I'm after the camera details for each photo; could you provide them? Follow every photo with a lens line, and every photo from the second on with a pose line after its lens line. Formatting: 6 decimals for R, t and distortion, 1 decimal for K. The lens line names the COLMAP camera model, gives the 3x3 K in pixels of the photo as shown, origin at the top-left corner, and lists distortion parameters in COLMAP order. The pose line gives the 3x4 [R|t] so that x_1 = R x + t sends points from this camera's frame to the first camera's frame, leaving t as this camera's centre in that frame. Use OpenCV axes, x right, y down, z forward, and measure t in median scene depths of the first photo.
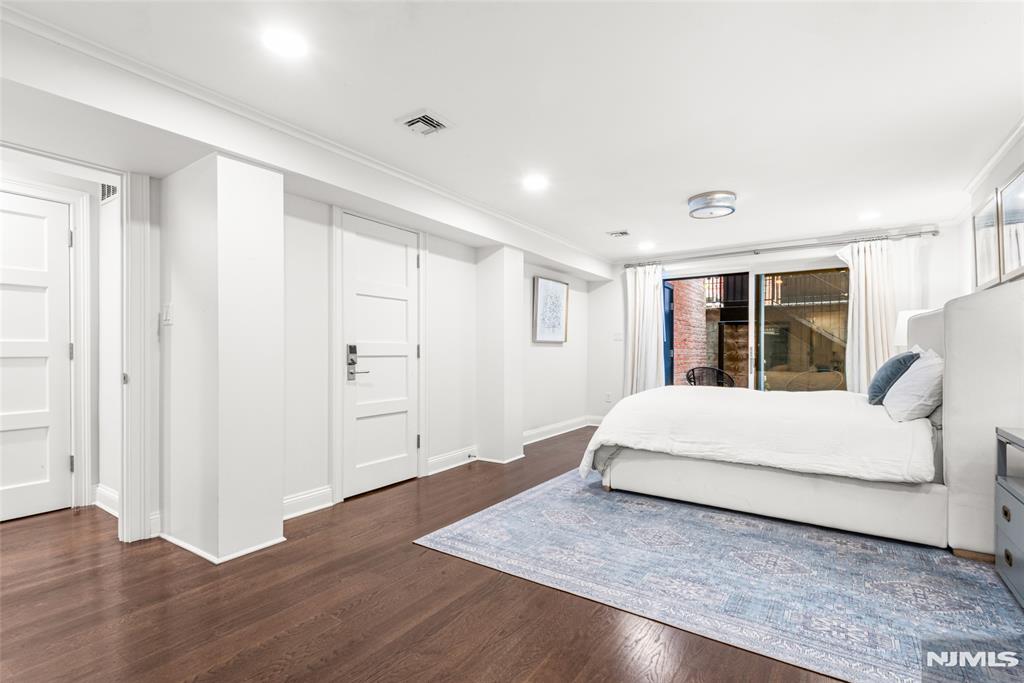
lens RADIAL K [[474.1, 0, 515.4], [0, 474.1, 348.8], [0, 0, 1]] dist [0.024700, -0.002430]
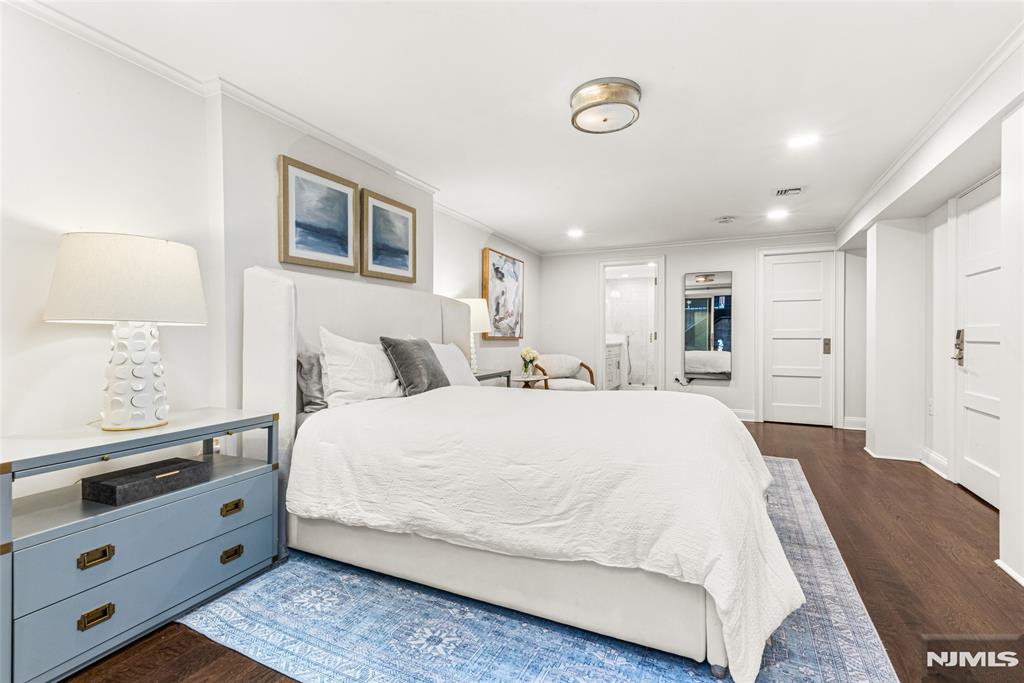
lens RADIAL K [[474.1, 0, 509.1], [0, 474.1, 336.2], [0, 0, 1]] dist [0.024700, -0.002430]
pose [[-0.989800, -0.001535, -0.142455, 0.803548], [-0.000444, 0.999970, -0.007691, 0.015002], [0.142463, -0.007549, -0.989771, 2.077880]]
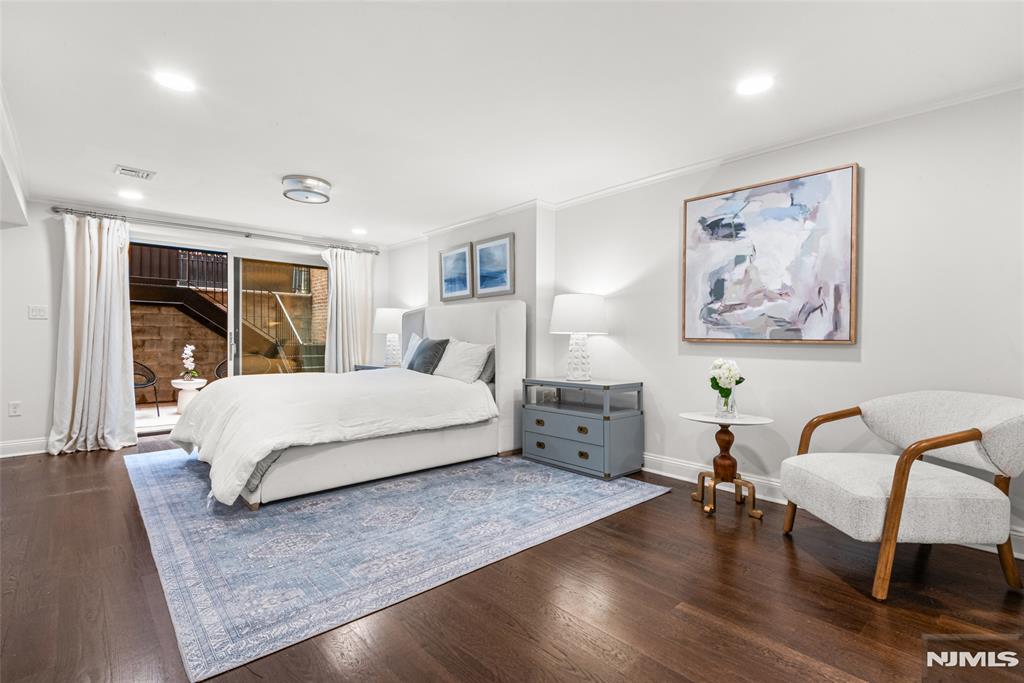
lens RADIAL K [[474.1, 0, 510.9], [0, 474.1, 333.8], [0, 0, 1]] dist [0.024700, -0.002430]
pose [[0.249677, 0.011019, 0.968266, -0.572991], [-0.008132, 0.999924, -0.009283, 0.005864], [-0.968295, -0.005557, 0.249748, 0.442194]]
